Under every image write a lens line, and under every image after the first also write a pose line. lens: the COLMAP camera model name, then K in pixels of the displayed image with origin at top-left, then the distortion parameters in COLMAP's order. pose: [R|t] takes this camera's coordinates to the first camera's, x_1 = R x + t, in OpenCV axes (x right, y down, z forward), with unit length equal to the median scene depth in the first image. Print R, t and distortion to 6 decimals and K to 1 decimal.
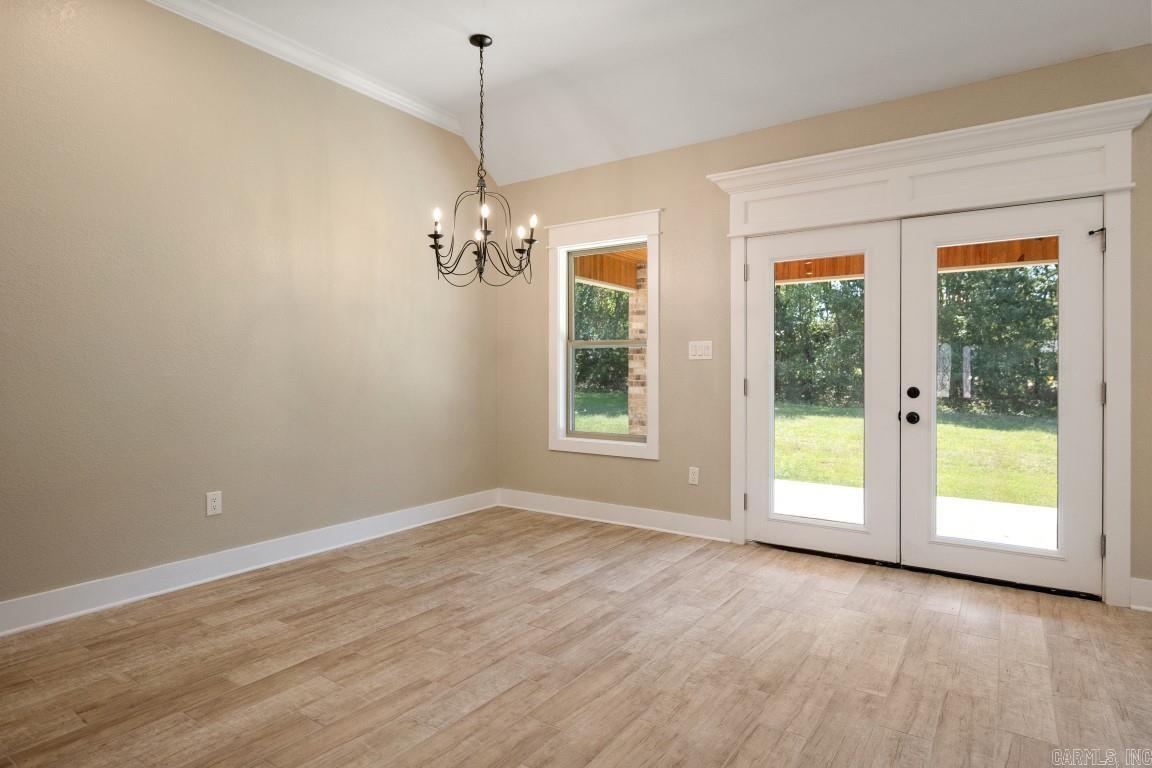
lens RADIAL K [[639.7, 0, 572.5], [0, 639.7, 377.6], [0, 0, 1]] dist [0.002795, 0.001221]
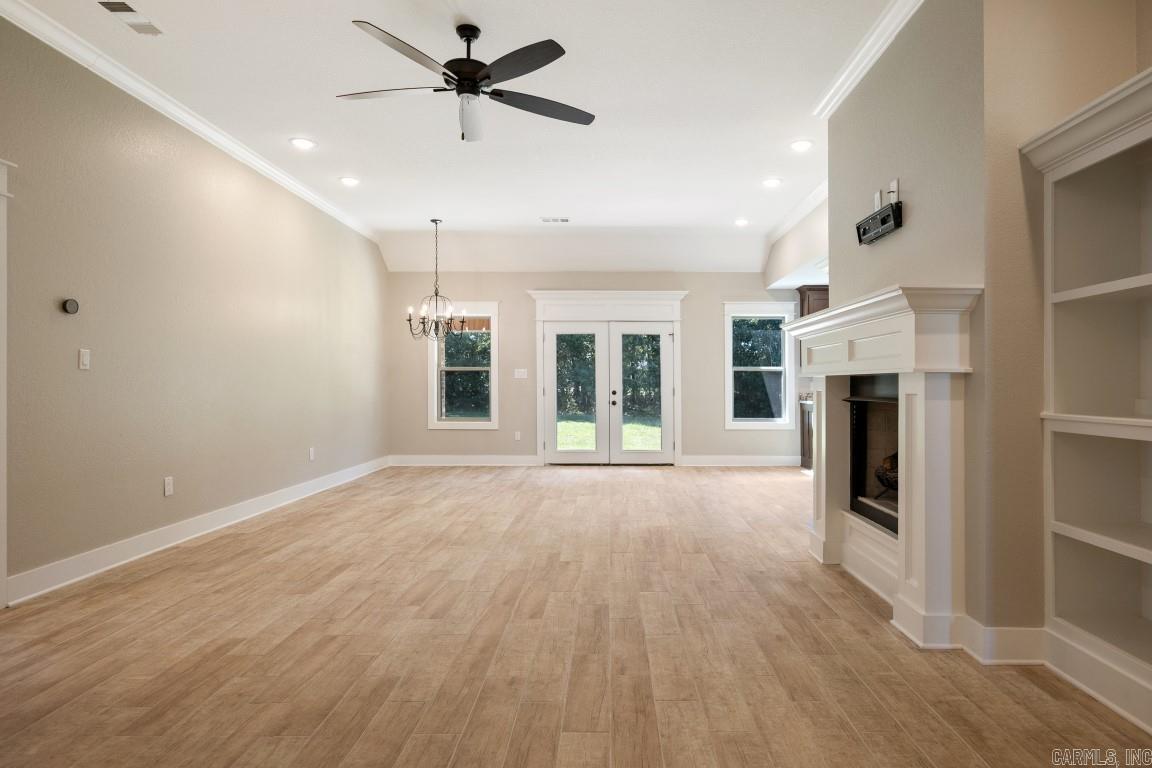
lens RADIAL K [[639.7, 0, 610.3], [0, 639.7, 380.2], [0, 0, 1]] dist [0.002795, 0.001221]
pose [[0.820219, 0.000981, 0.572049, -0.899783], [0.007904, 0.999884, -0.013048, 0.007926], [-0.571995, 0.015224, 0.820116, -1.022654]]
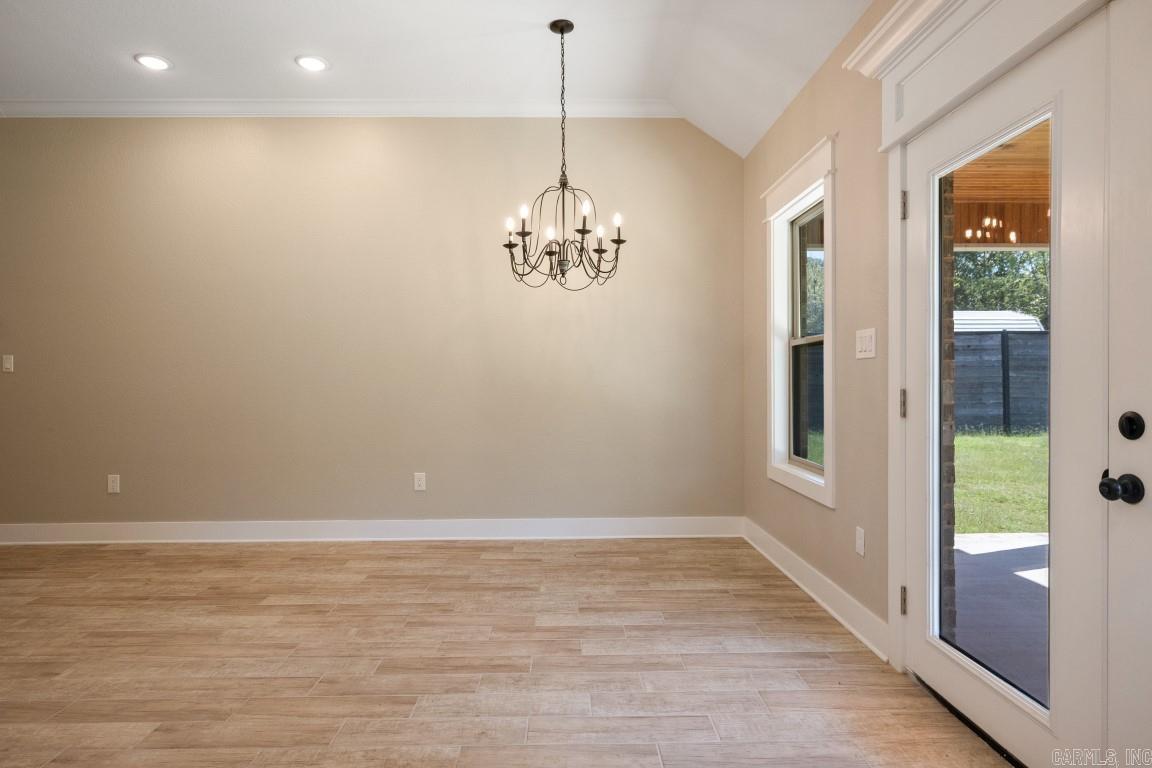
lens RADIAL K [[639.7, 0, 572.9], [0, 639.7, 400.2], [0, 0, 1]] dist [0.002795, 0.001221]
pose [[0.581141, 0.020985, -0.813532, 0.668863], [-0.004293, 0.999733, 0.022722, -0.000162], [0.813791, -0.009713, 0.581076, 0.495250]]
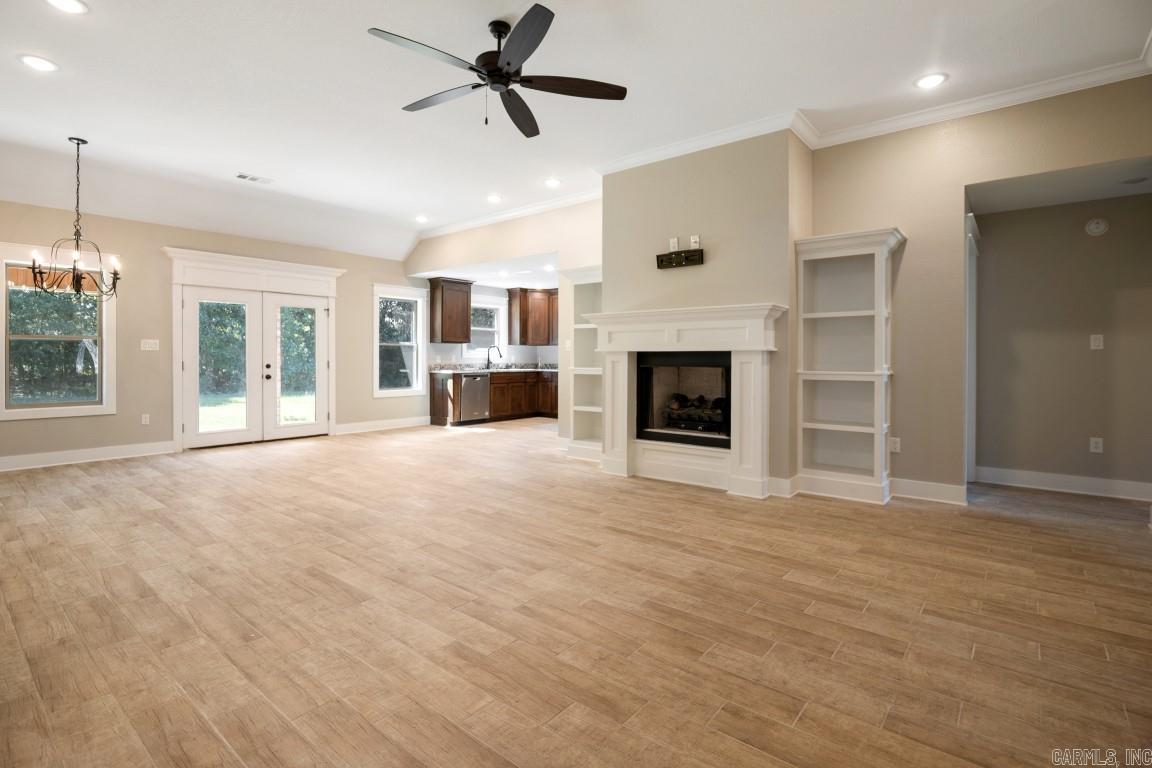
lens RADIAL K [[546.6, 0, 571.9], [0, 546.6, 358.2], [0, 0, 1]] dist [-0.019949, 0.006216]
pose [[0.092966, -0.003039, 0.995665, -1.389164], [0.010737, 0.999940, 0.002050, 0.002069], [-0.995611, 0.010500, 0.092993, -0.308543]]
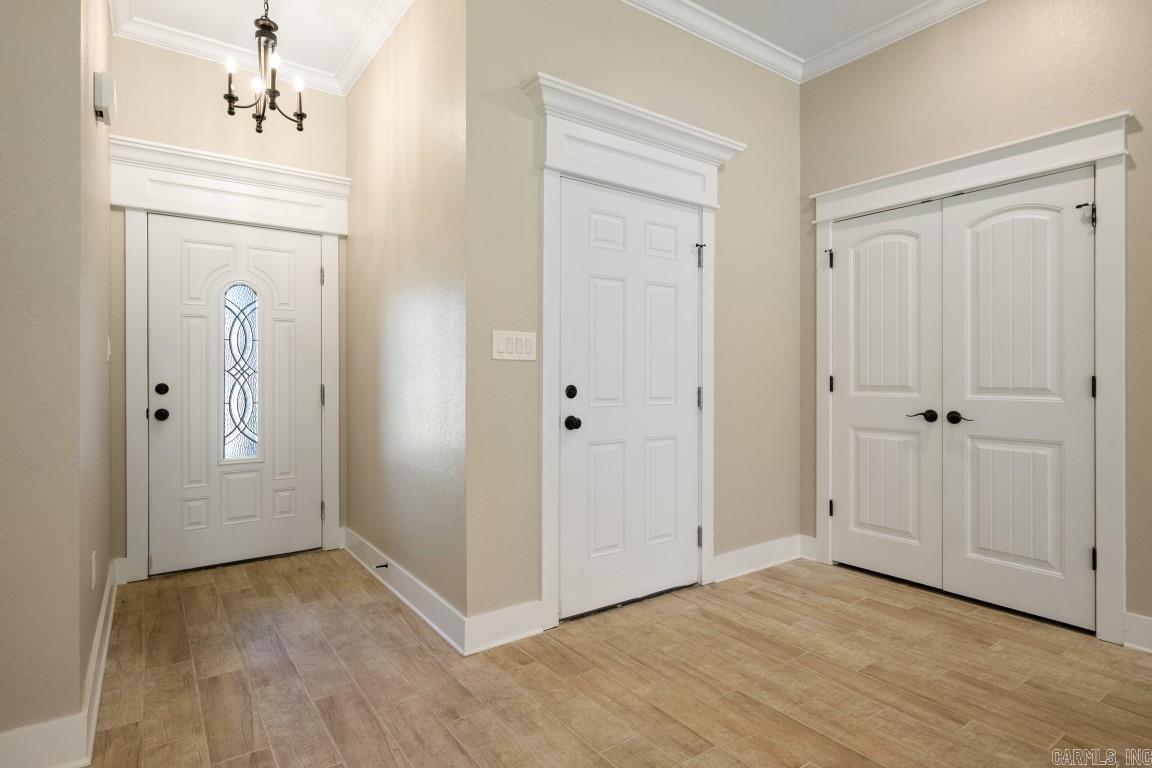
lens RADIAL K [[604.3, 0, 579.6], [0, 604.3, 377.6], [0, 0, 1]] dist [-0.004049, 0.000456]
pose [[-0.333636, -0.002581, -0.942698, -0.411315], [-0.016890, 0.999852, 0.003241, 0.006243], [0.942551, 0.017003, -0.333630, -0.464181]]
